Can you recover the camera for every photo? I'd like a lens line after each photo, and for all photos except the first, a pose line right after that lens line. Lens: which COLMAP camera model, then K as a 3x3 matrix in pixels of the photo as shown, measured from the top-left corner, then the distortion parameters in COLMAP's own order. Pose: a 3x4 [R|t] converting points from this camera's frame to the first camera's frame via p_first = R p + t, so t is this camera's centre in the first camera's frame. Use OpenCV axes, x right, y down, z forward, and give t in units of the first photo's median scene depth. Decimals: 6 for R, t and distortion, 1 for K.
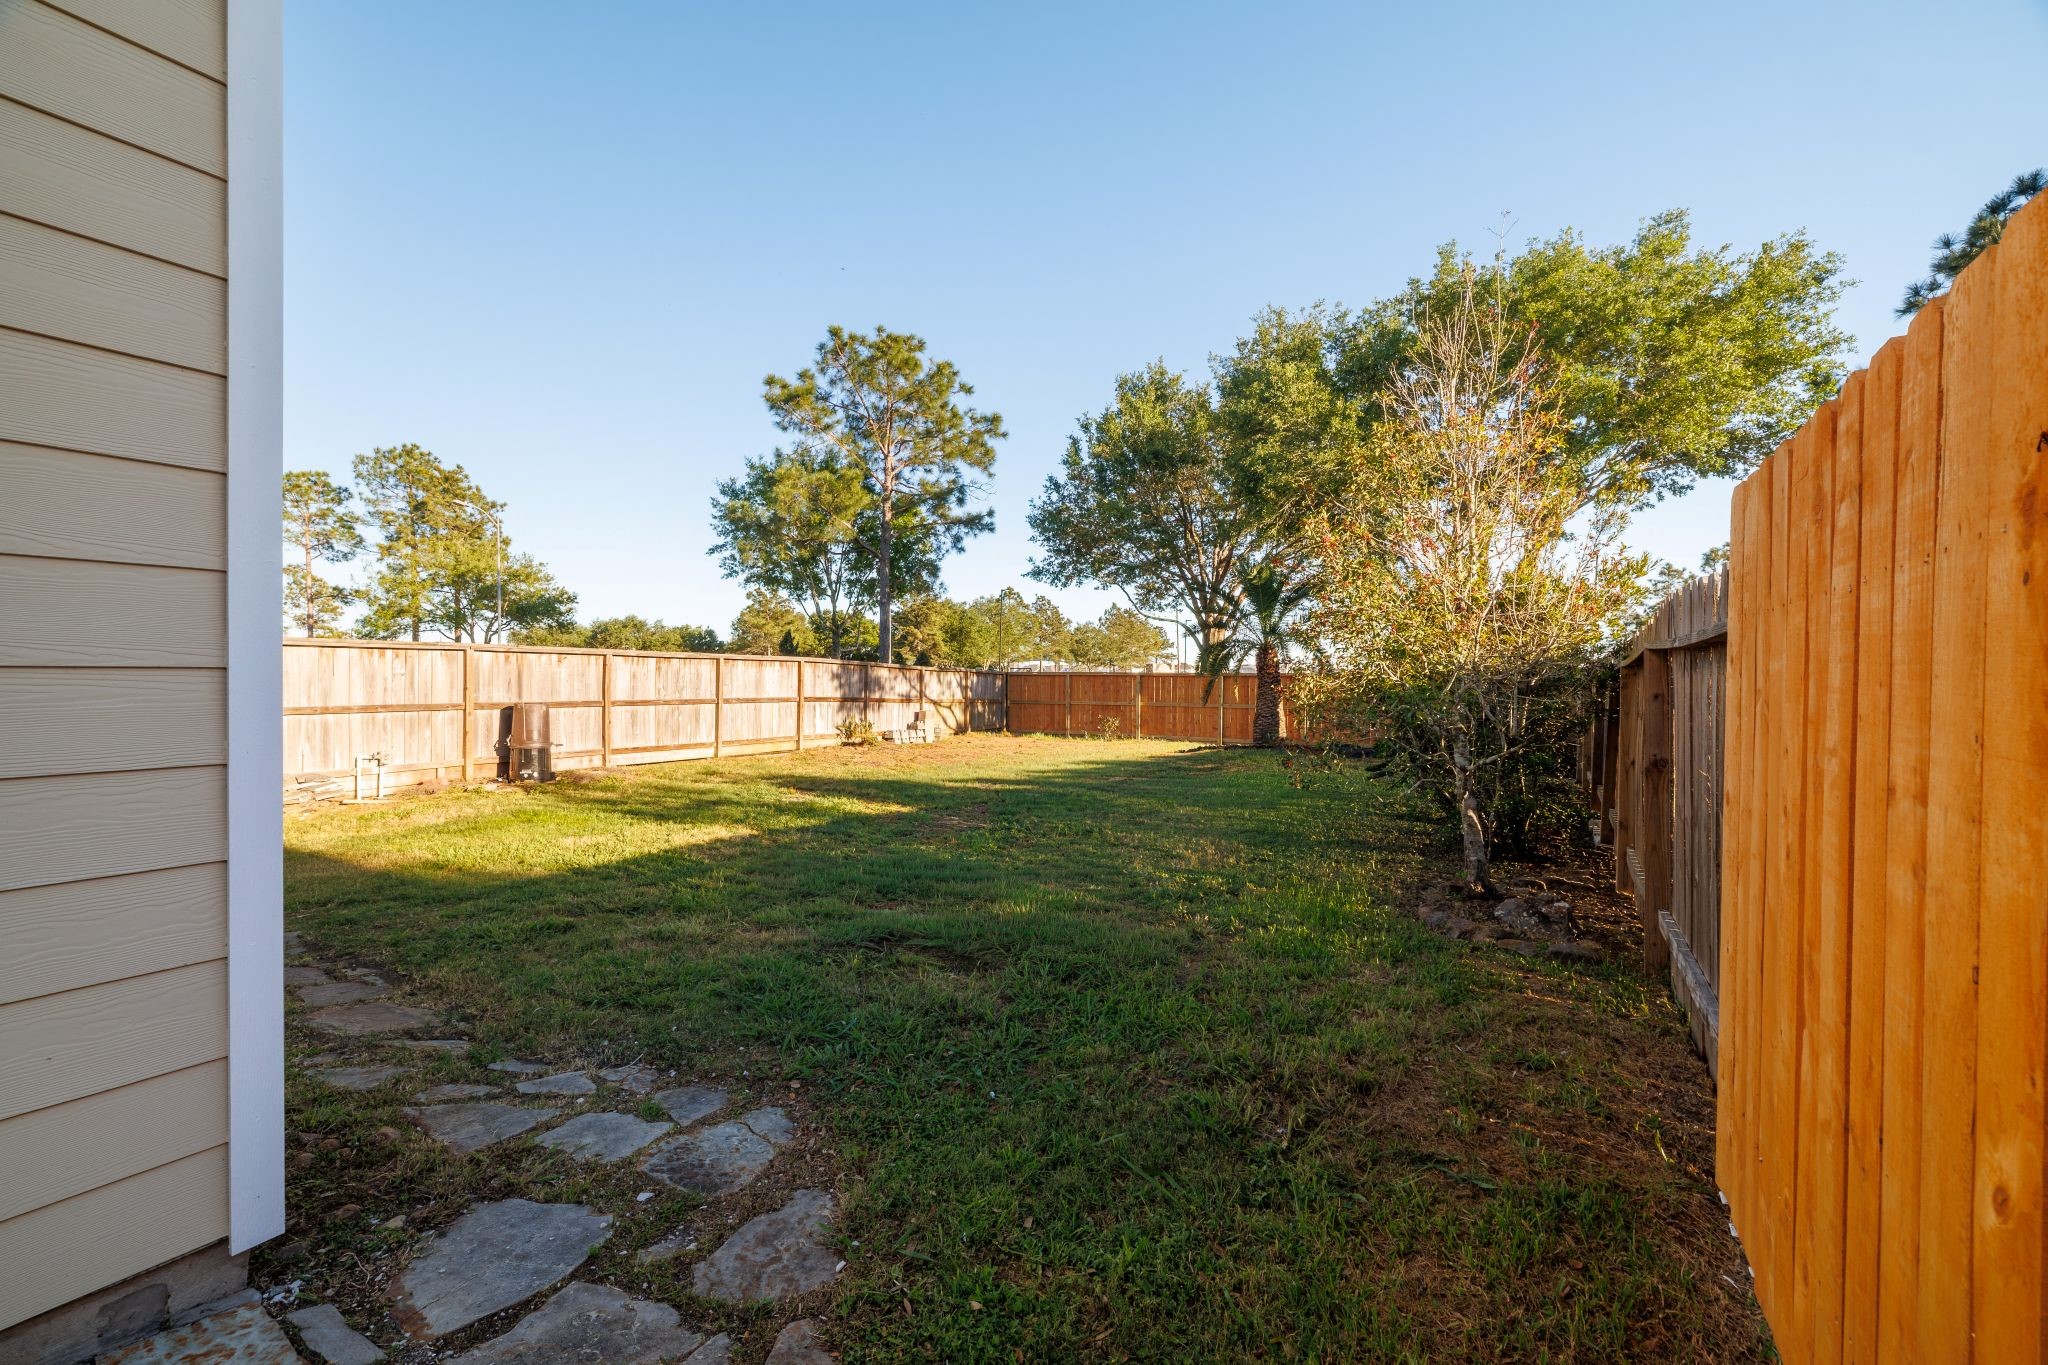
lens RADIAL K [[867.4, 0, 1024.0], [0, 867.4, 682.5], [0, 0, 1]] dist [-0.000693, -0.000598]
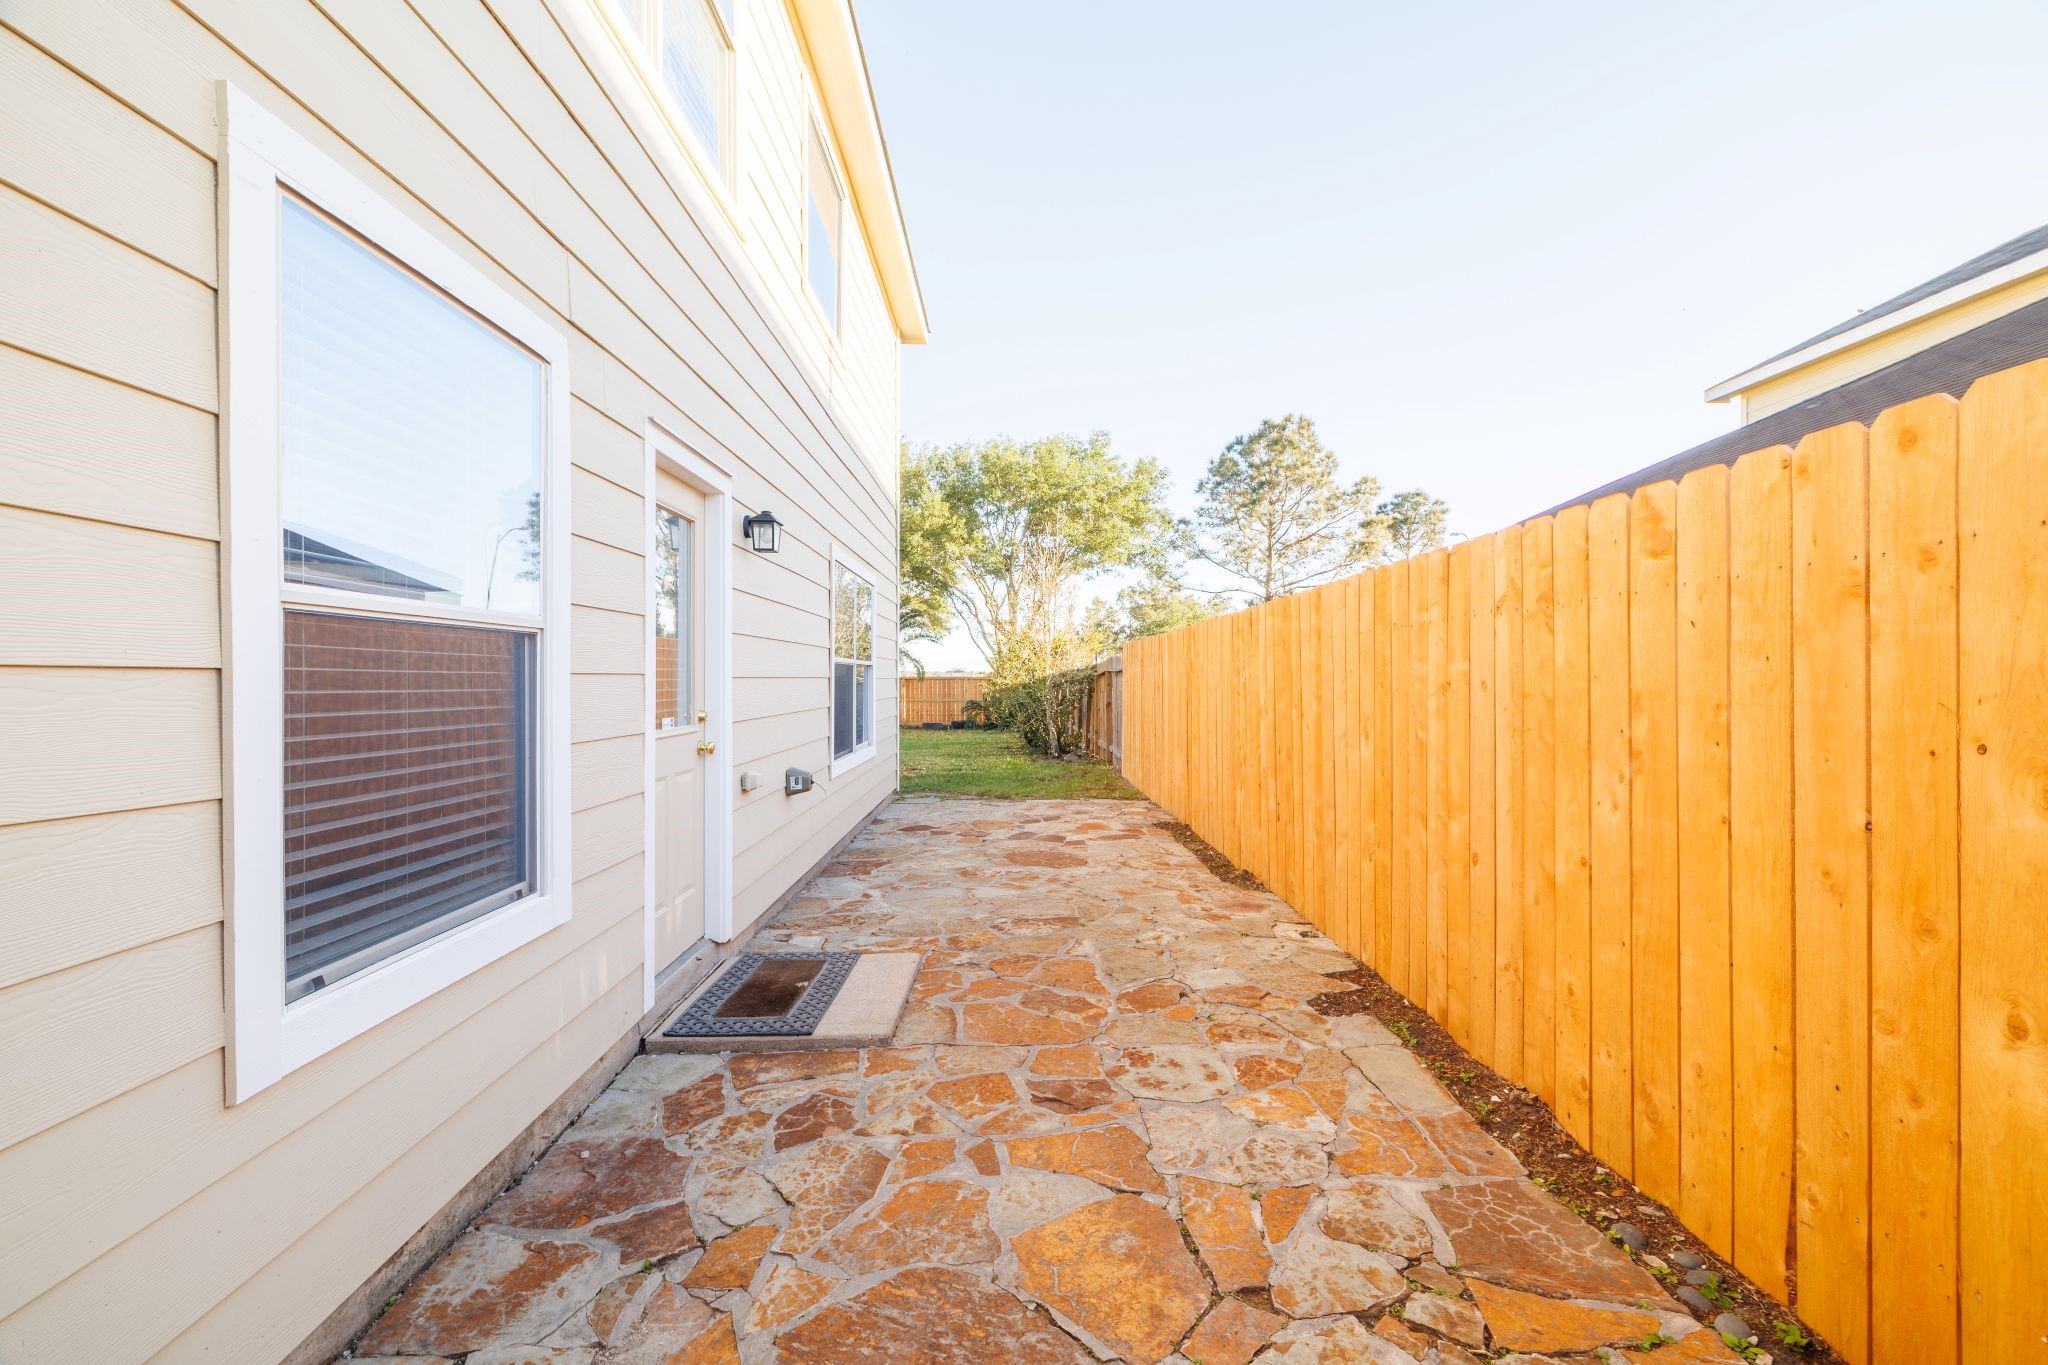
lens RADIAL K [[867.4, 0, 1024.0], [0, 867.4, 682.5], [0, 0, 1]] dist [-0.000693, -0.000598]
pose [[0.847079, -0.001200, 0.531466, -0.423105], [-0.001507, 0.999988, 0.004659, -0.002870], [-0.531465, -0.004748, 0.847067, -0.536477]]
